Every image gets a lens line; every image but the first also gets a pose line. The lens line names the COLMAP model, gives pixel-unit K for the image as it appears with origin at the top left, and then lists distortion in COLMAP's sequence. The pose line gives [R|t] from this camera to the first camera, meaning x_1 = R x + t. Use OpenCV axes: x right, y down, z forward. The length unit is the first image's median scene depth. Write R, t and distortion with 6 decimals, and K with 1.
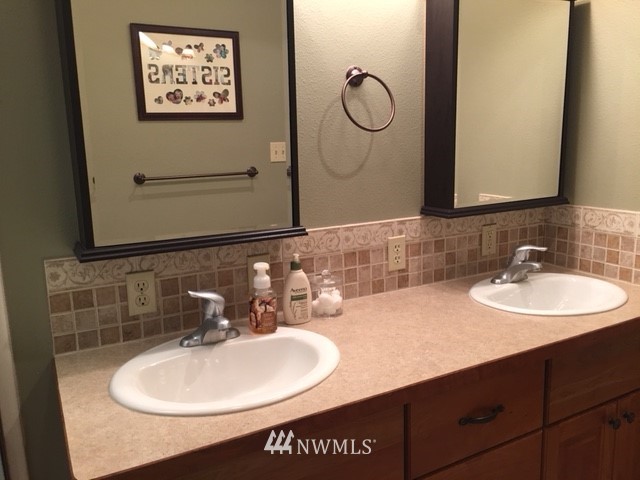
lens RADIAL K [[543.3, 0, 319.8], [0, 543.3, 240.5], [0, 0, 1]] dist [0.025535, -0.018883]
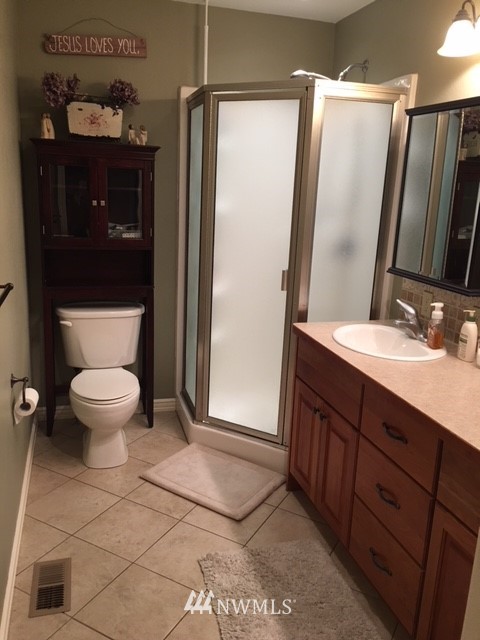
lens RADIAL K [[543.3, 0, 239.2], [0, 543.3, 319.2], [0, 0, 1]] dist [0.025535, -0.018883]
pose [[-0.219847, 0.252575, -0.942270, 1.515672], [-0.208160, 0.931510, 0.298258, -0.265469], [0.953067, 0.261714, -0.152214, 0.705573]]
